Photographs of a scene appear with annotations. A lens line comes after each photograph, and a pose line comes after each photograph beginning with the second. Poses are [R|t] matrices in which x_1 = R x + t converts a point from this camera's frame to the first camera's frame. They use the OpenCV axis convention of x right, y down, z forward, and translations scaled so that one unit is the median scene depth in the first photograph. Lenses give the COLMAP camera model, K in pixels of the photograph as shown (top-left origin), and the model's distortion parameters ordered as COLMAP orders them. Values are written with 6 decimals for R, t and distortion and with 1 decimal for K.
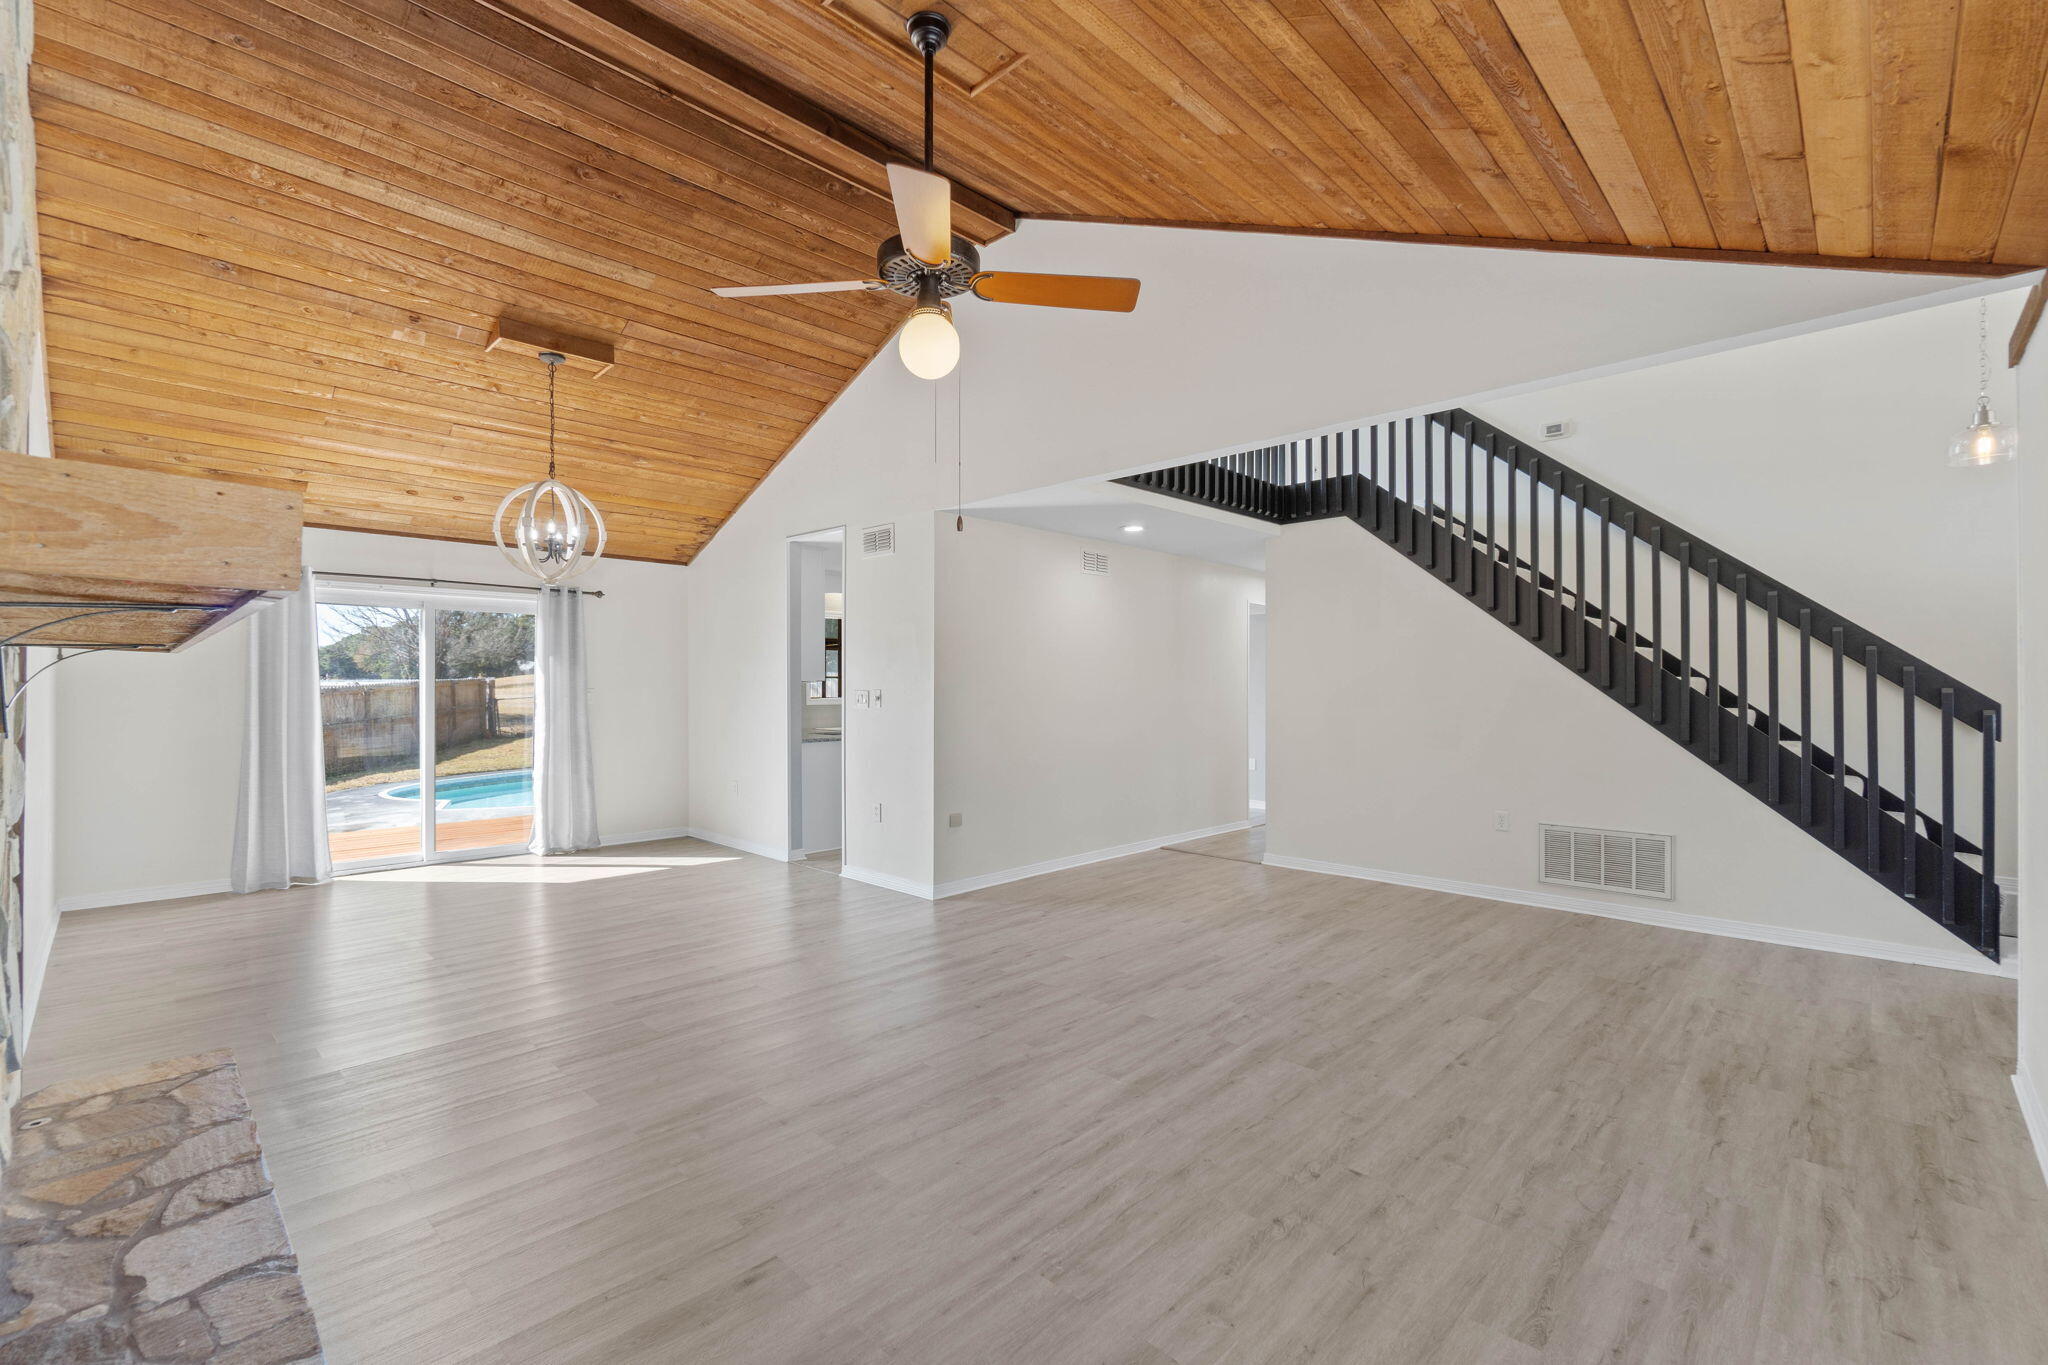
lens RADIAL K [[888.9, 0, 1024.0], [0, 888.9, 682.5], [0, 0, 1]] dist [-0.002186, -0.000568]
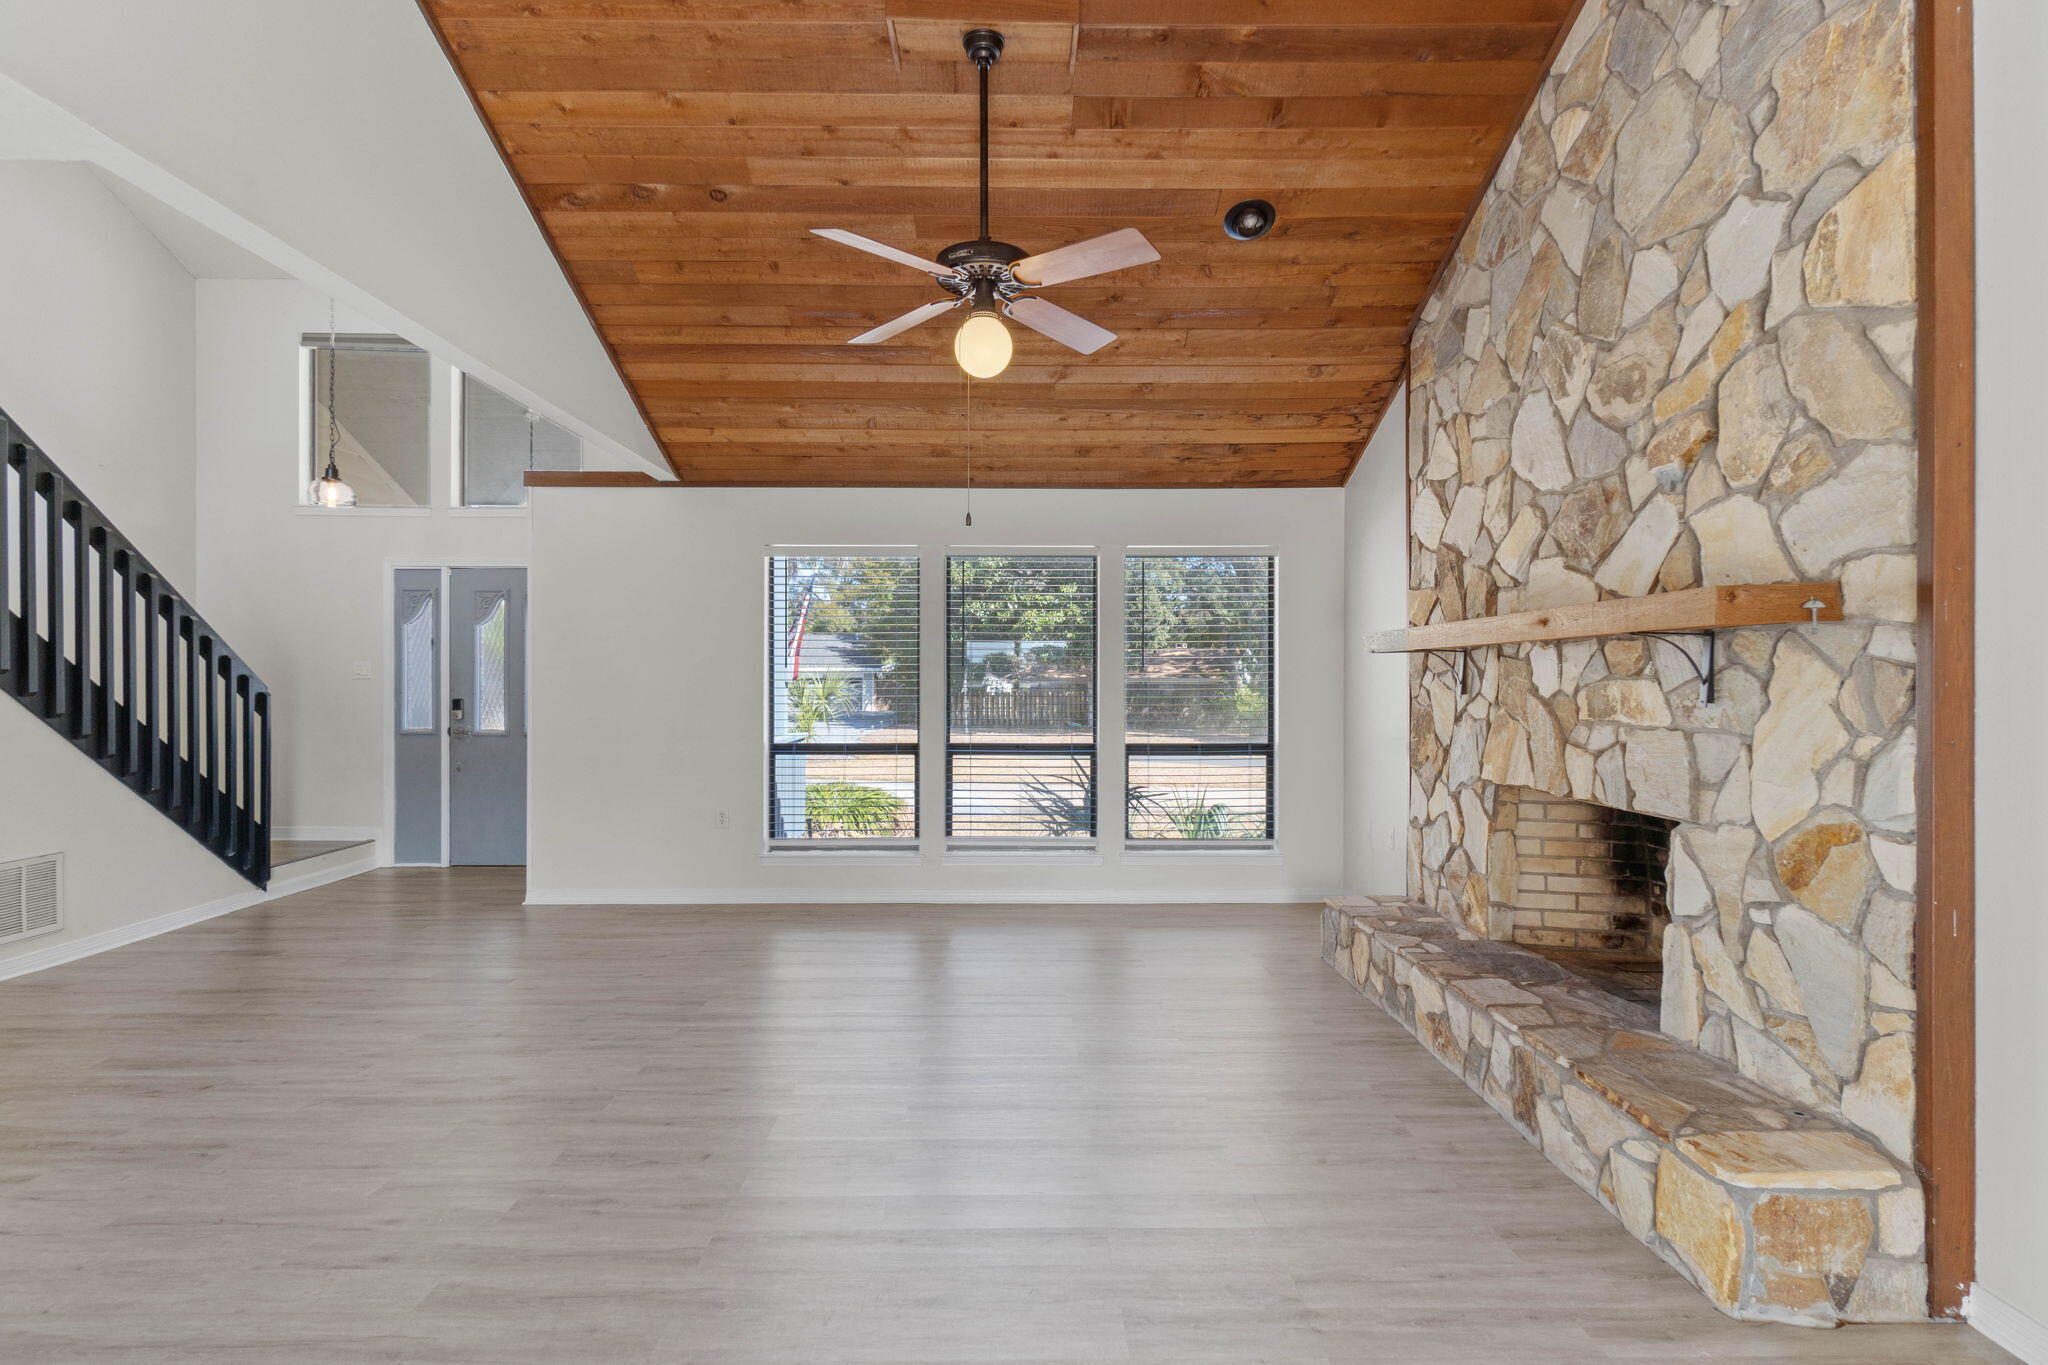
lens RADIAL K [[962.3, 0, 1017.8], [0, 962.3, 688.8], [0, 0, 1]] dist [-0.000373, 0.000212]
pose [[-0.694901, -0.006134, 0.719079, -0.911485], [-0.006116, 0.999978, 0.002620, 0.021634], [-0.719079, -0.002577, -0.694924, 1.684693]]
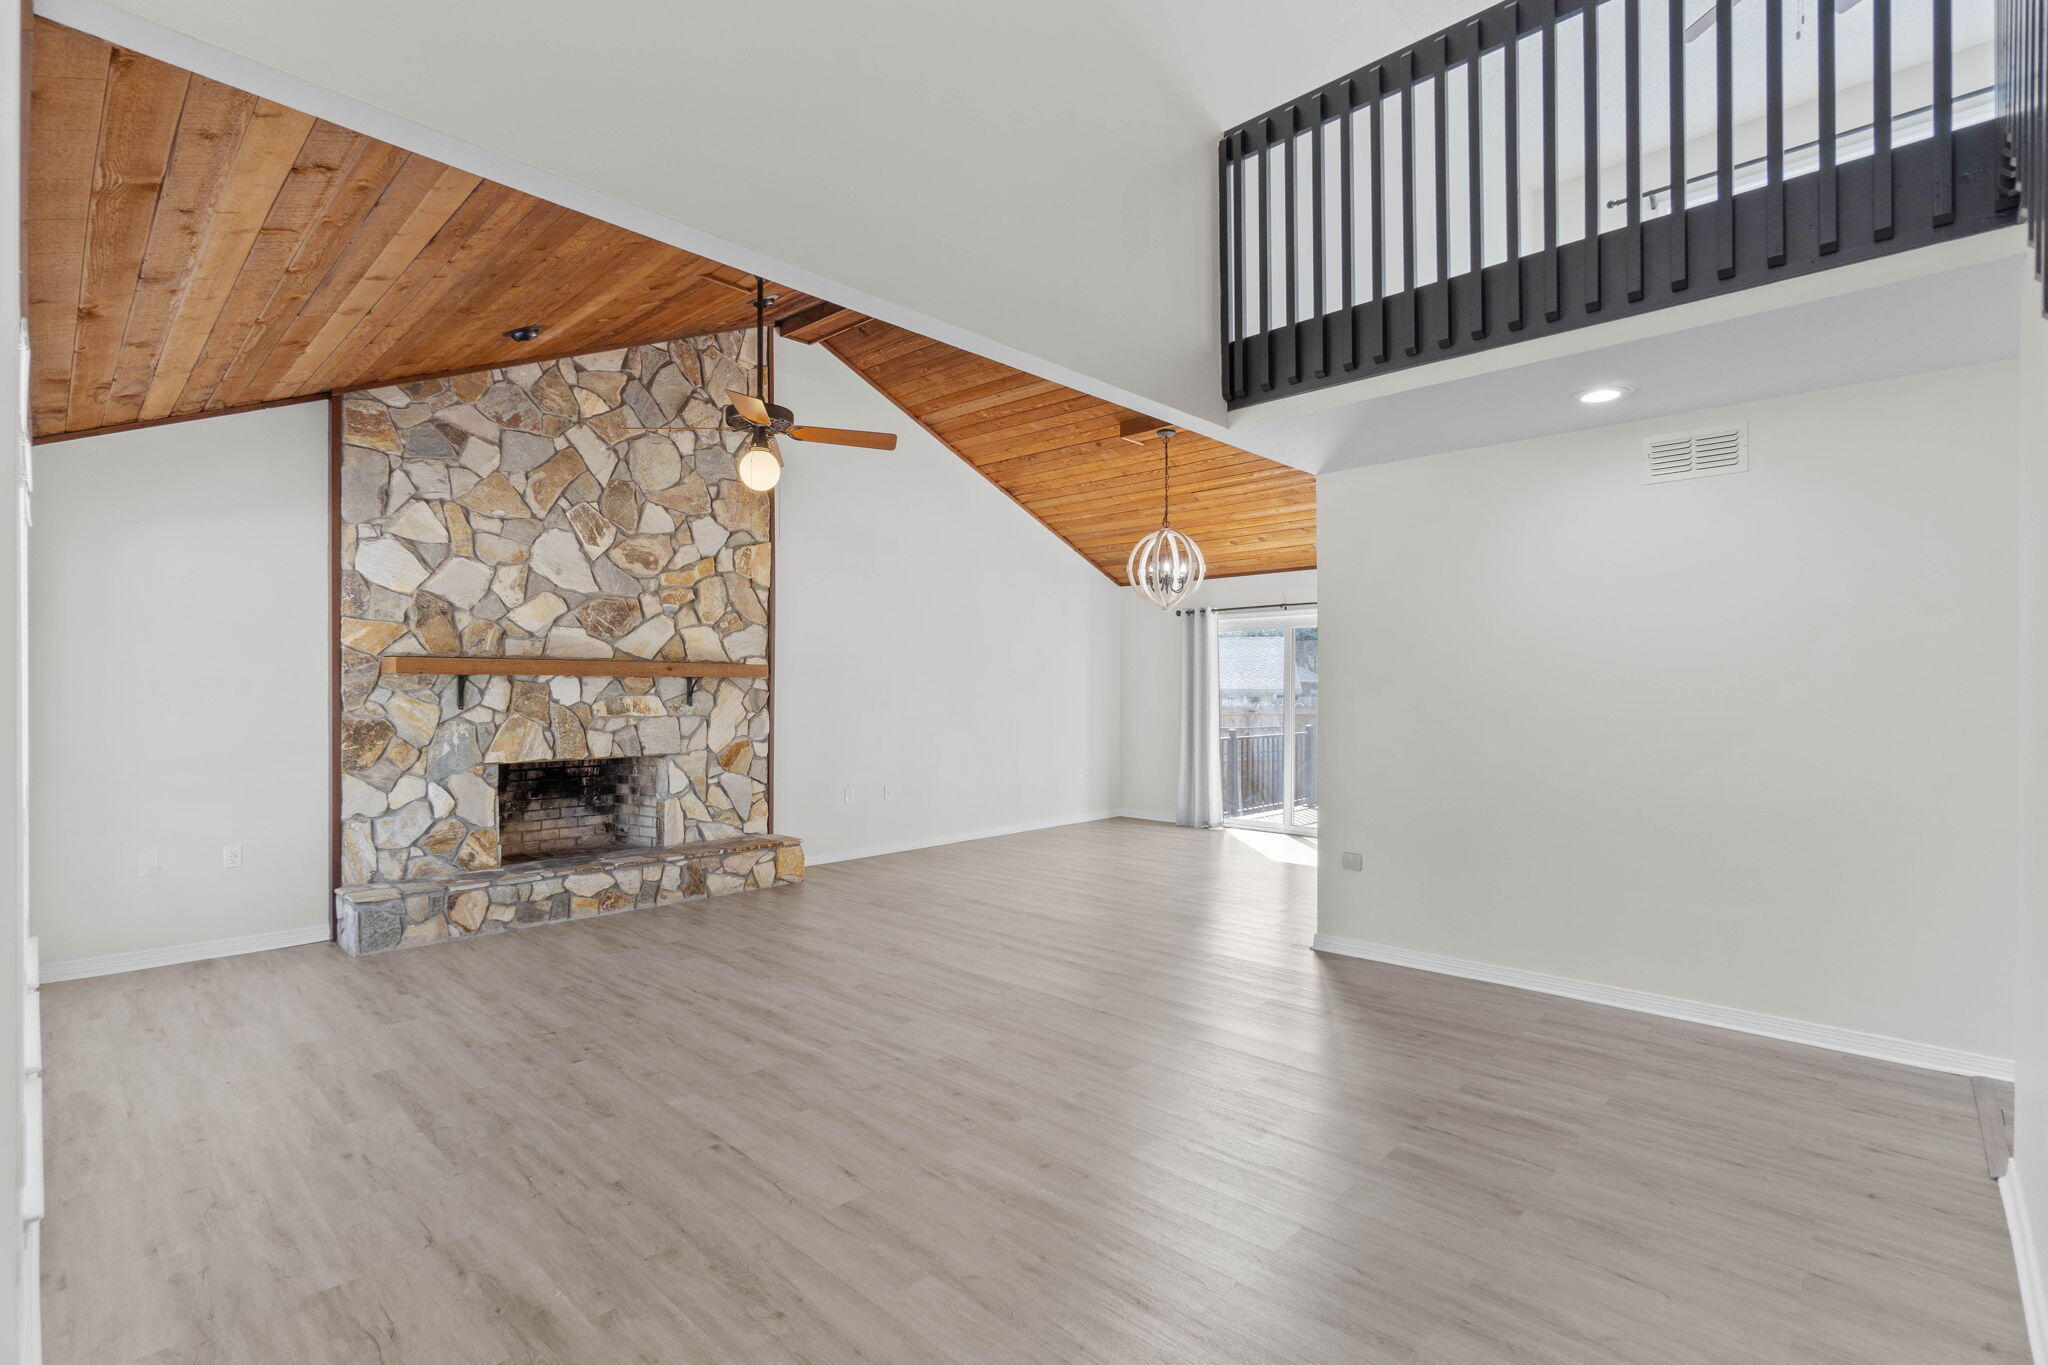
lens RADIAL K [[962.3, 0, 1017.8], [0, 962.3, 688.8], [0, 0, 1]] dist [-0.000373, 0.000212]
pose [[-0.005208, -0.001222, -0.999986, 1.503647], [0.007336, 0.999972, -0.001260, 0.005148], [0.999960, -0.007343, -0.005198, 1.392052]]
